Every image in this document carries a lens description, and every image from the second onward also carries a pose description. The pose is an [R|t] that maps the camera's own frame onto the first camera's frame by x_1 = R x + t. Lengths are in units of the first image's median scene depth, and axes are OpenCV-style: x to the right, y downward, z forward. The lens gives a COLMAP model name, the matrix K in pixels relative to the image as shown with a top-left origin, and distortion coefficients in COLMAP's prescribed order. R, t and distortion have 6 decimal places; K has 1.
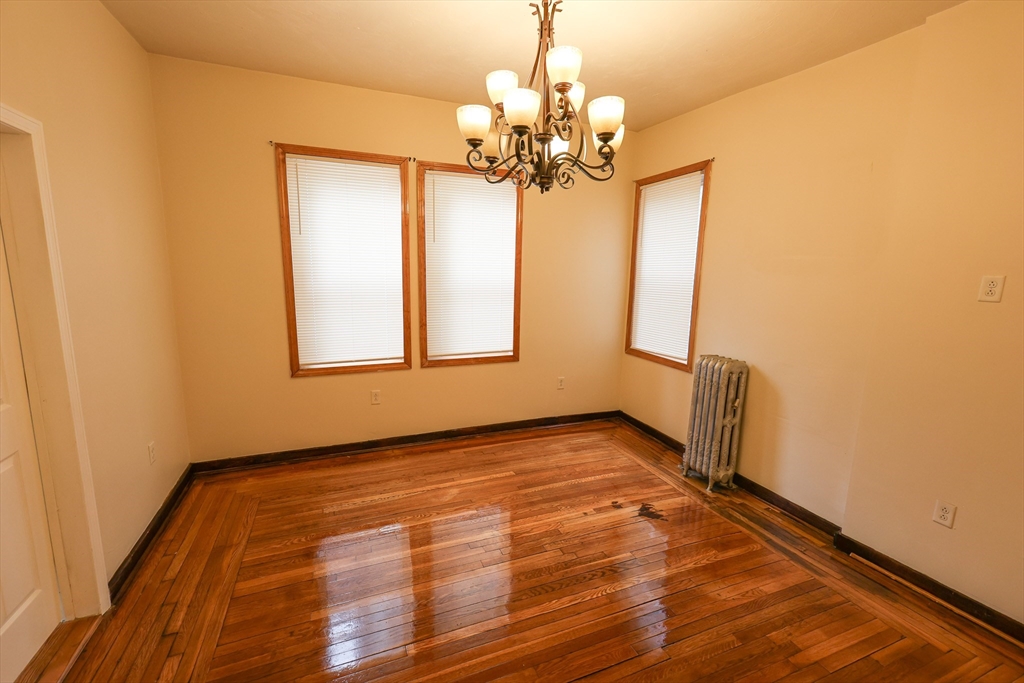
lens RADIAL K [[443.7, 0, 516.0], [0, 443.7, 340.7], [0, 0, 1]] dist [0.004451, -0.000342]
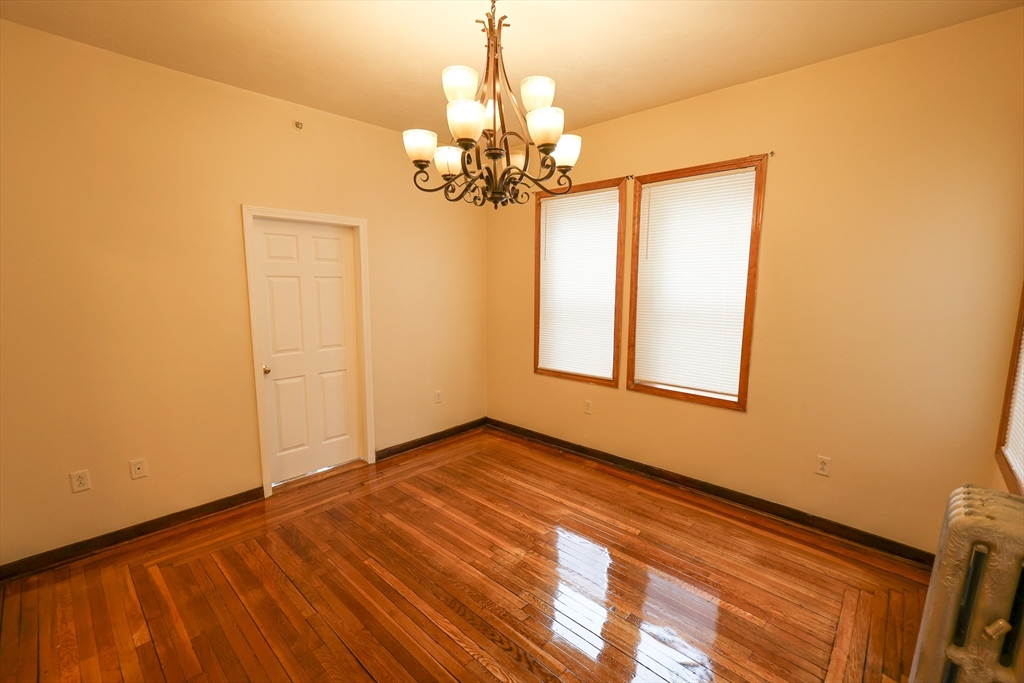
lens RADIAL K [[441.3, 0, 514.3], [0, 441.3, 342.7], [0, 0, 1]] dist [0.001963, 0.000328]
pose [[0.416789, 0.108700, -0.902481, 0.591954], [-0.147127, 0.987800, 0.051029, -0.057806], [0.897018, 0.111511, 0.427697, 0.396298]]
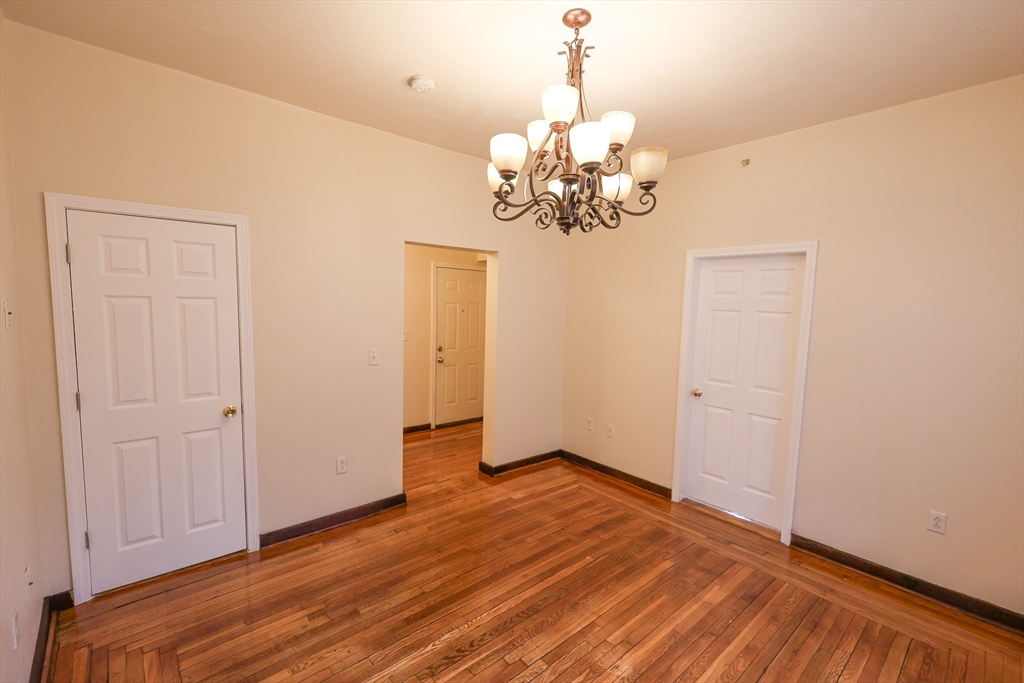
lens RADIAL K [[443.7, 0, 516.0], [0, 443.7, 340.7], [0, 0, 1]] dist [0.004451, -0.000342]
pose [[-0.945351, -0.022136, -0.325302, 0.280700], [-0.102213, 0.967522, 0.231199, -0.196004], [0.309619, 0.251814, -0.916911, 1.139808]]
